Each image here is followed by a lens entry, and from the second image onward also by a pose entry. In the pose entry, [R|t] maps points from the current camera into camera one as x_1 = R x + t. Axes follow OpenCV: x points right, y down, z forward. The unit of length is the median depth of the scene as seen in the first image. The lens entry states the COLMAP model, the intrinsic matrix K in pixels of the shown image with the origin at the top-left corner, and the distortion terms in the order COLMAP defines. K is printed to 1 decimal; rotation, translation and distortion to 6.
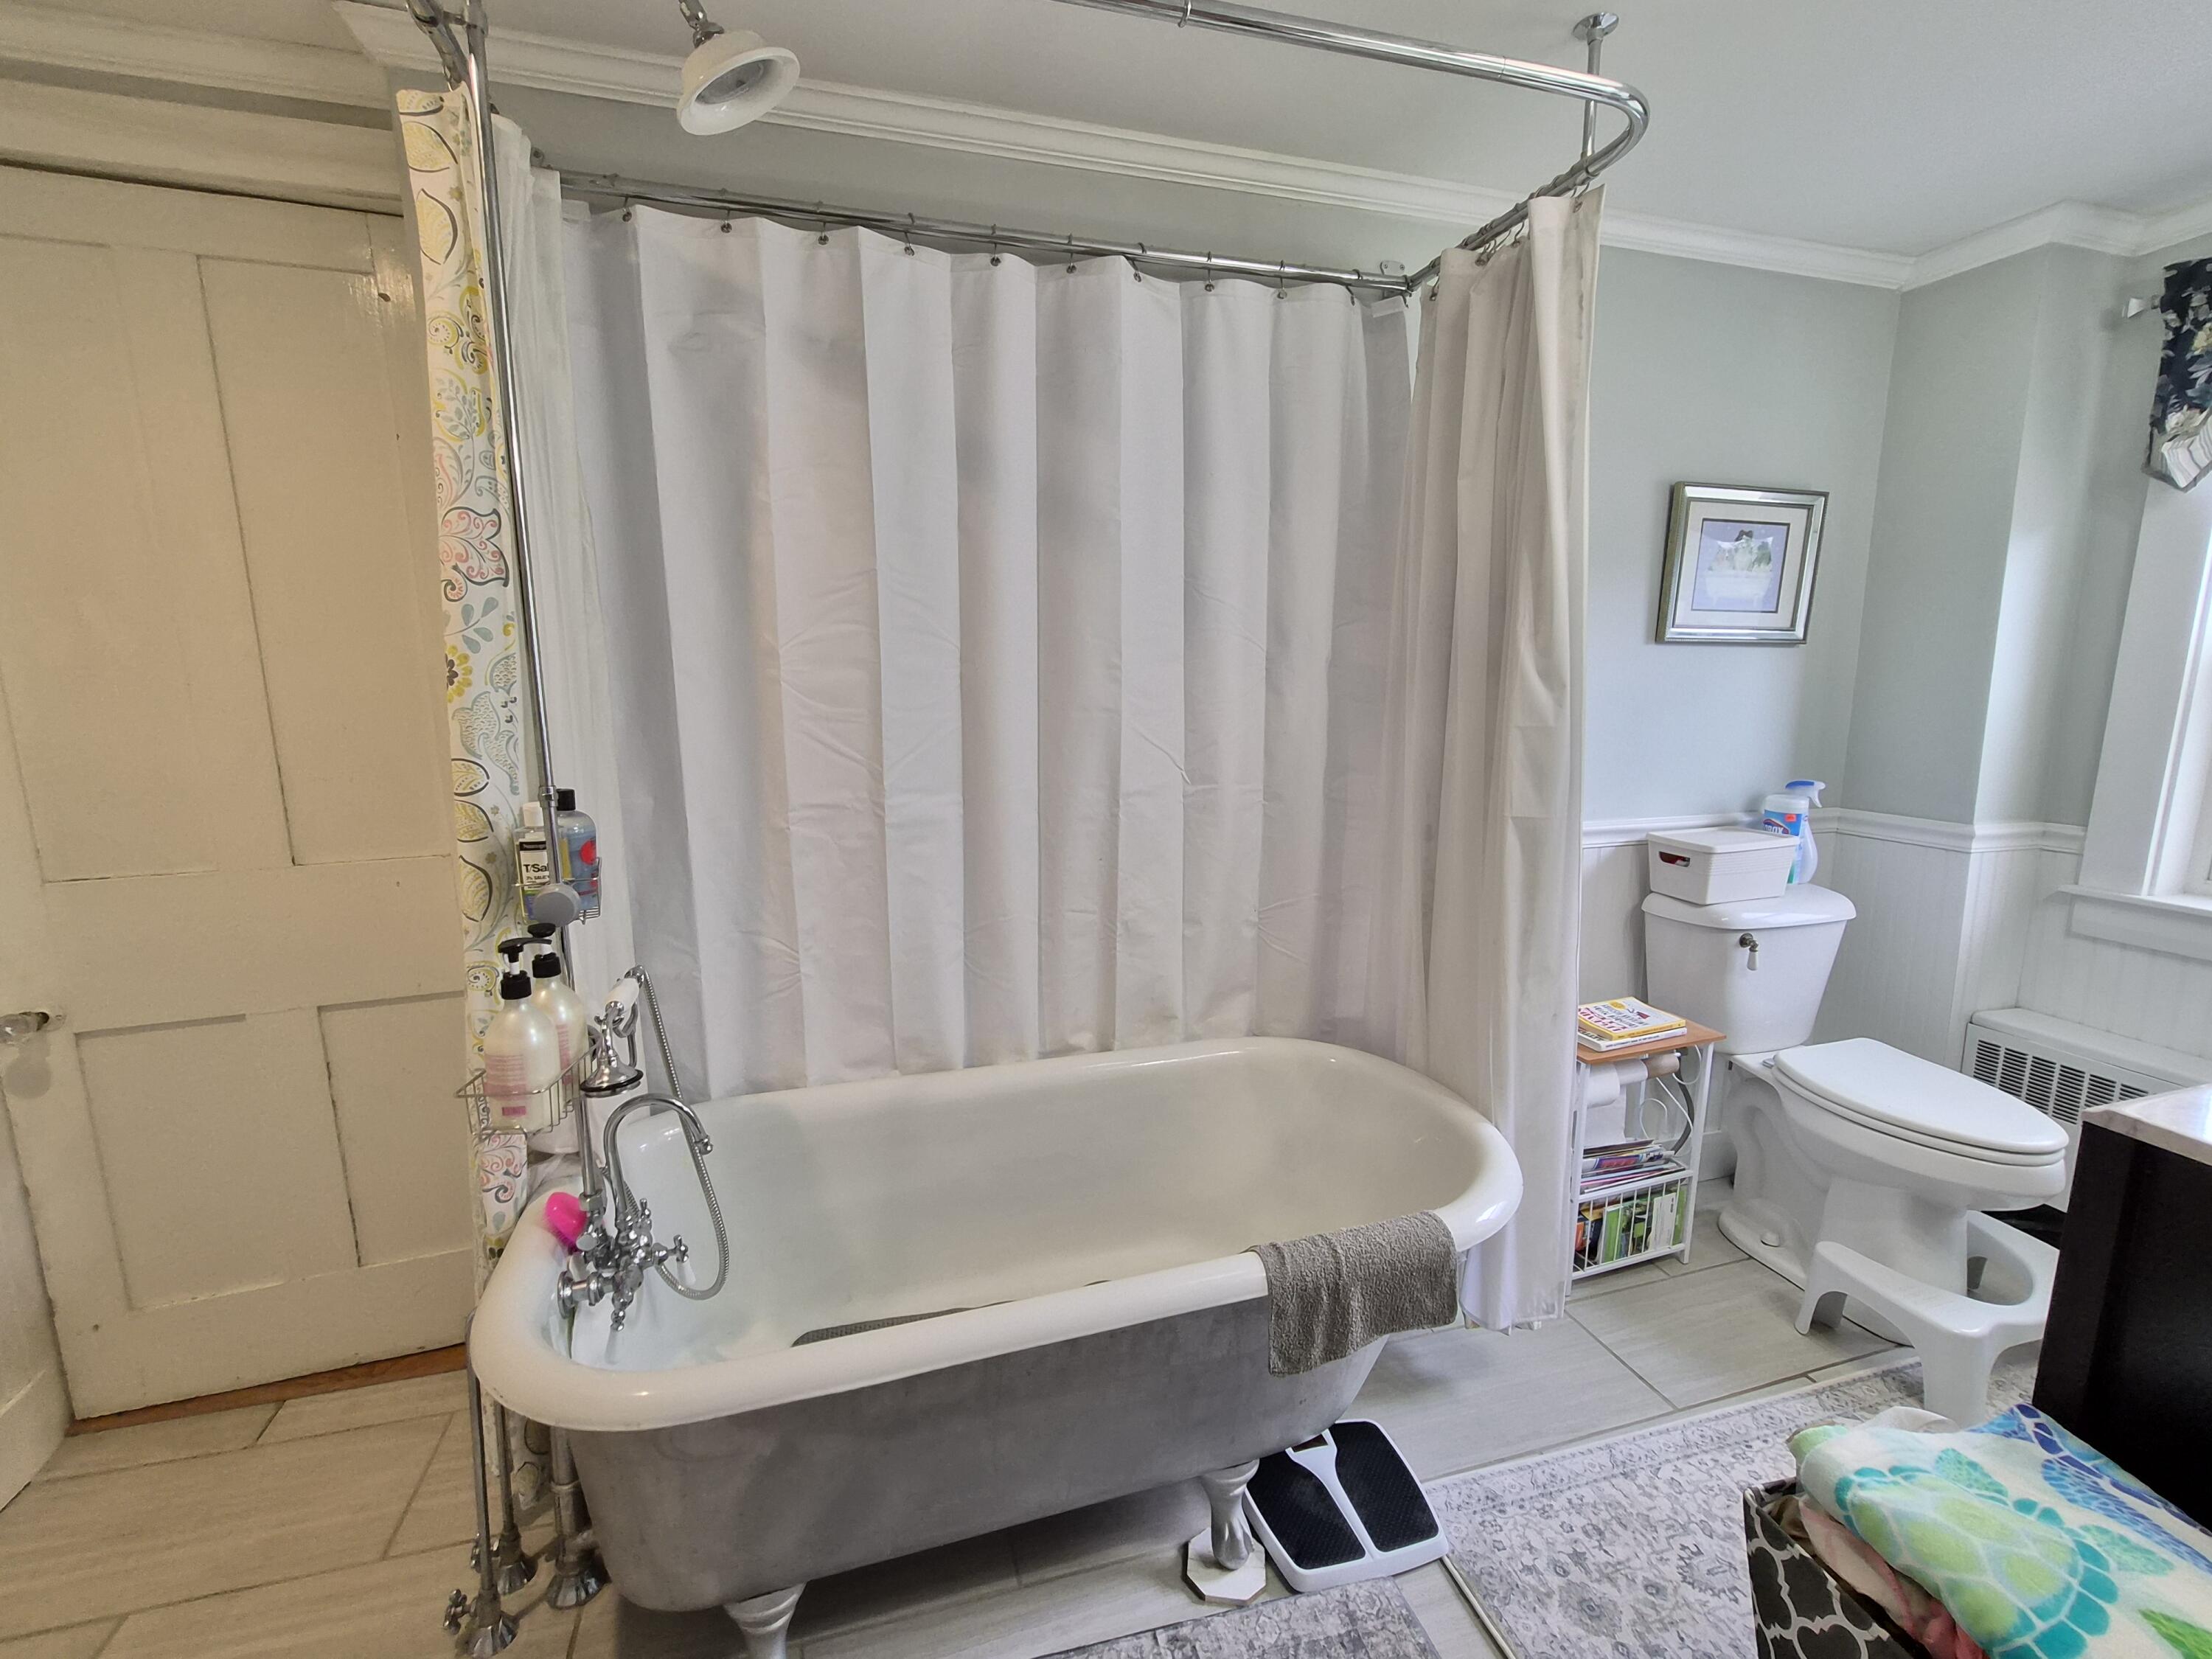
lens RADIAL K [[958.8, 0, 1106.0], [0, 958.8, 829.5], [0, 0, 1]] dist [0.001304, 0.000427]
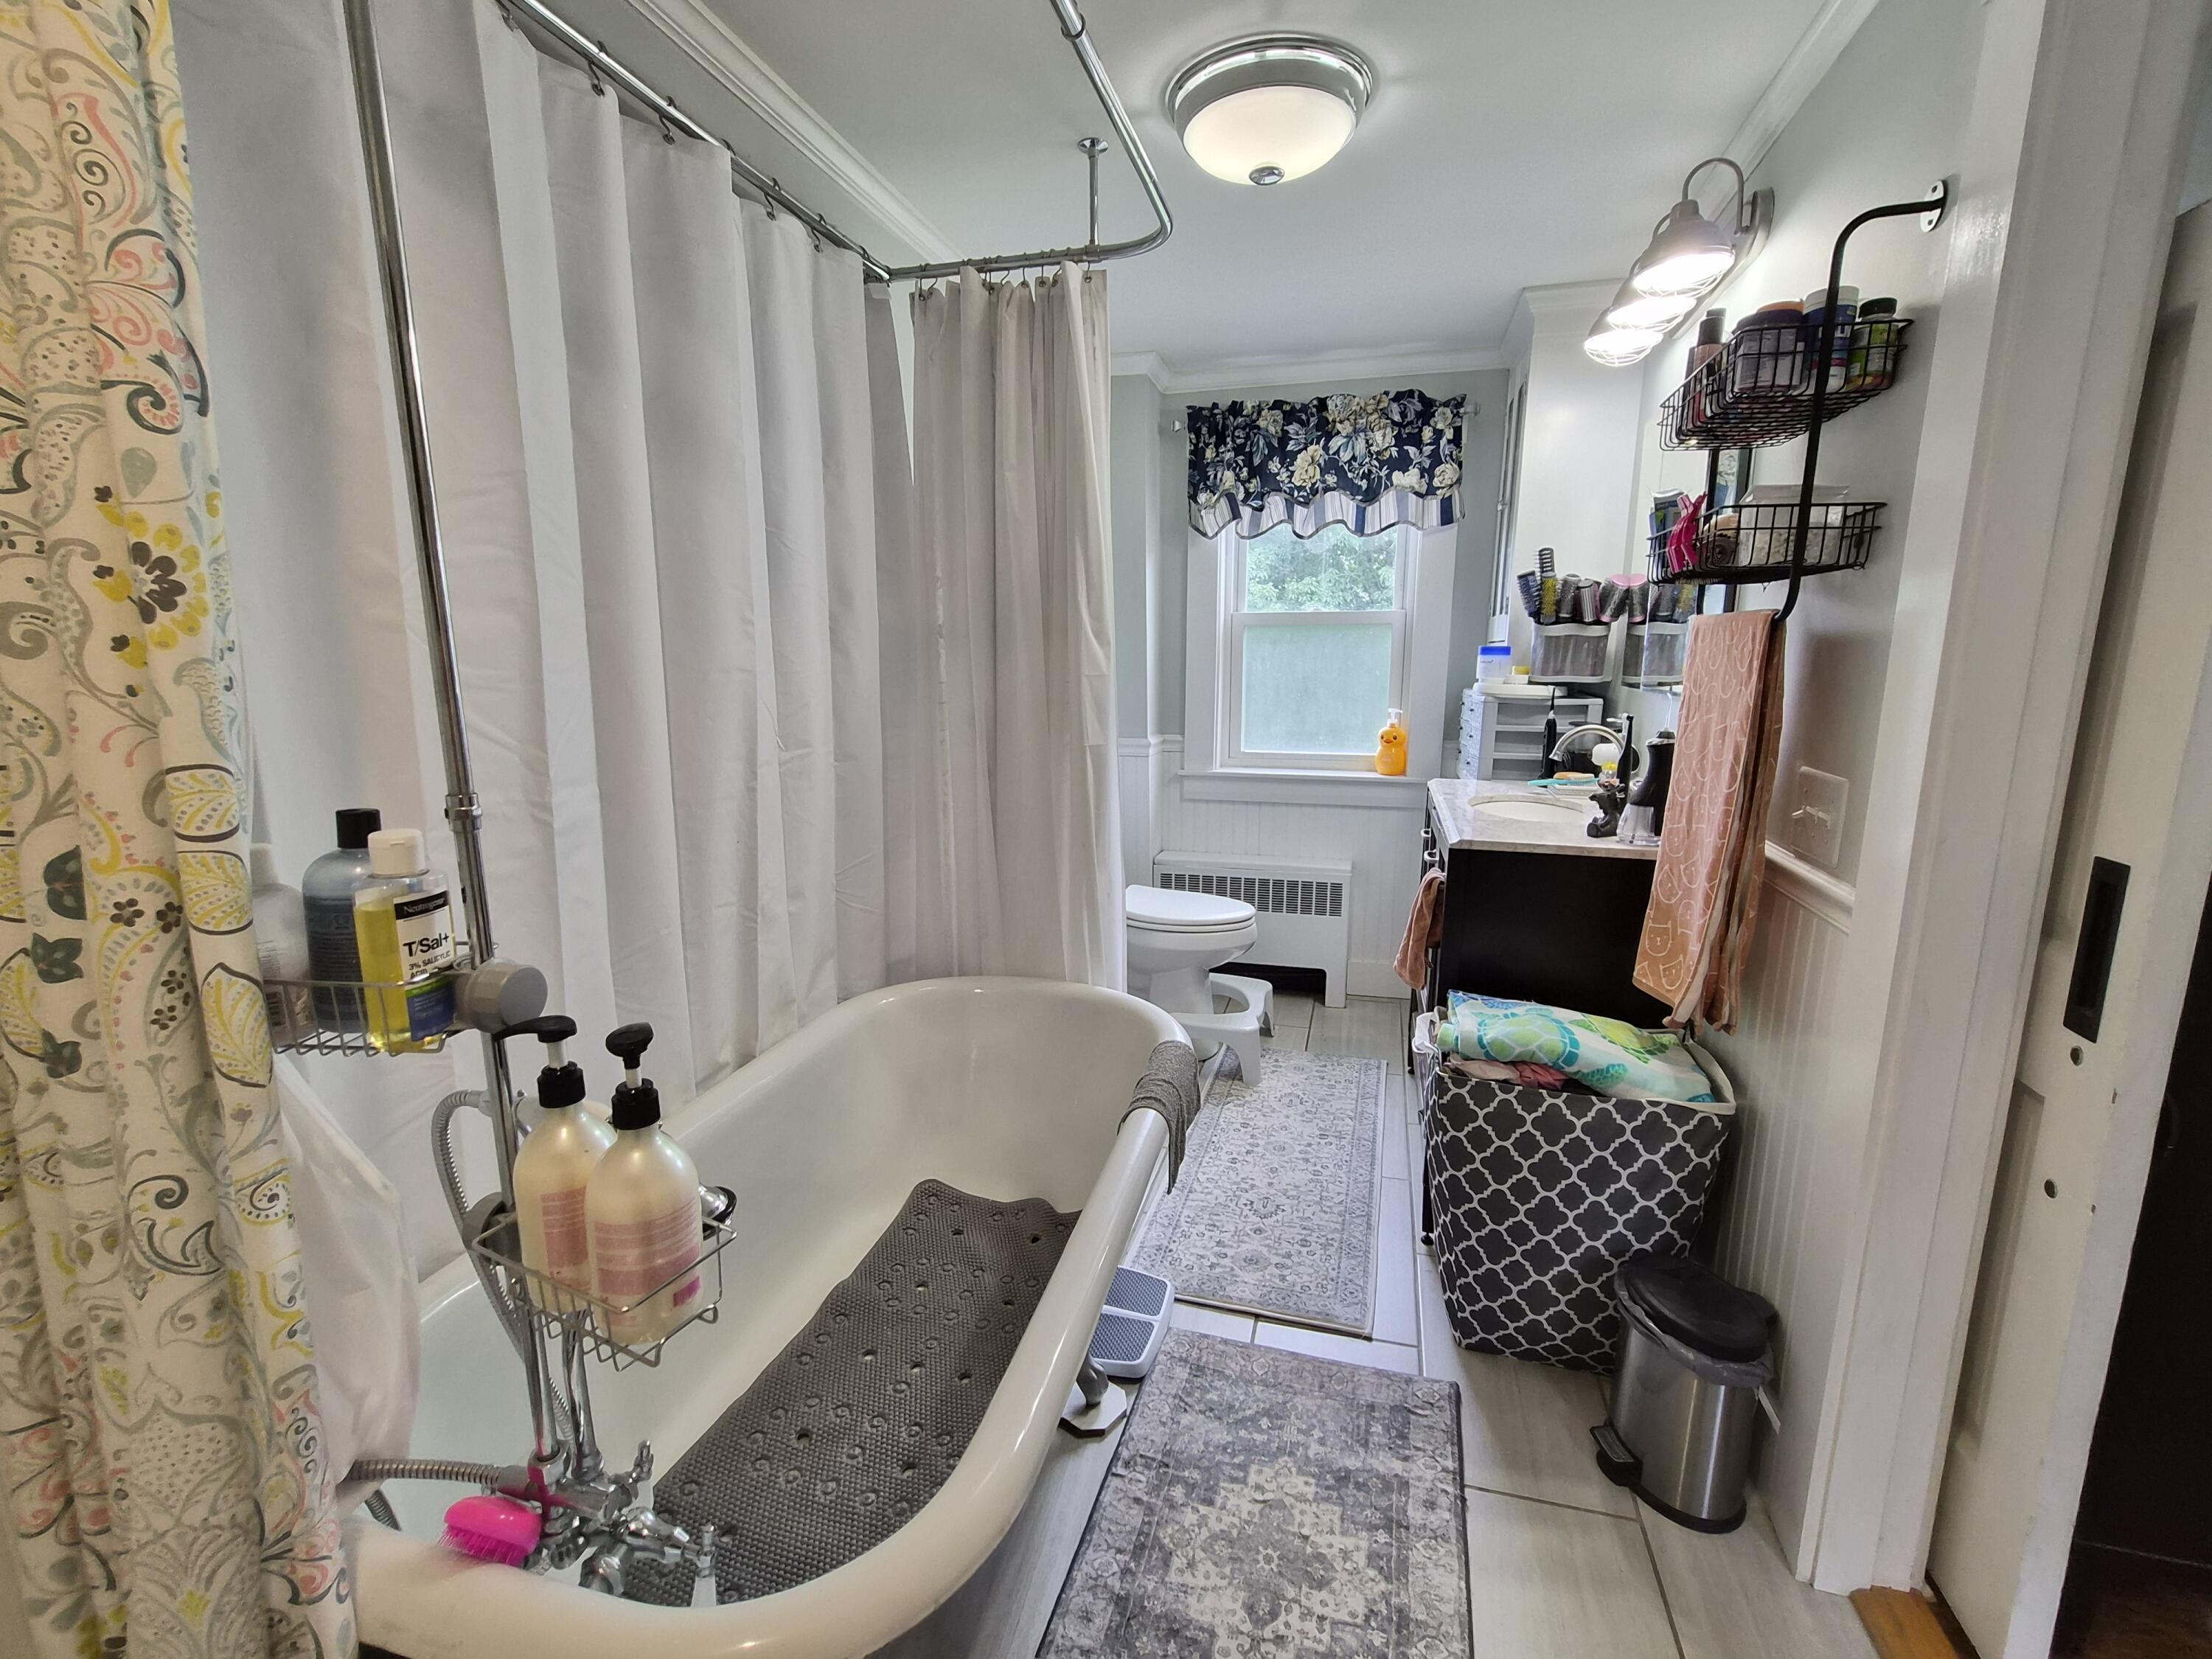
lens RADIAL K [[958.8, 0, 1106.0], [0, 958.8, 829.5], [0, 0, 1]] dist [0.001304, 0.000427]
pose [[0.536092, -0.152733, 0.830227, -0.587559], [0.137106, 0.986191, 0.092893, -0.016753], [-0.832951, 0.064030, 0.549630, 0.250489]]
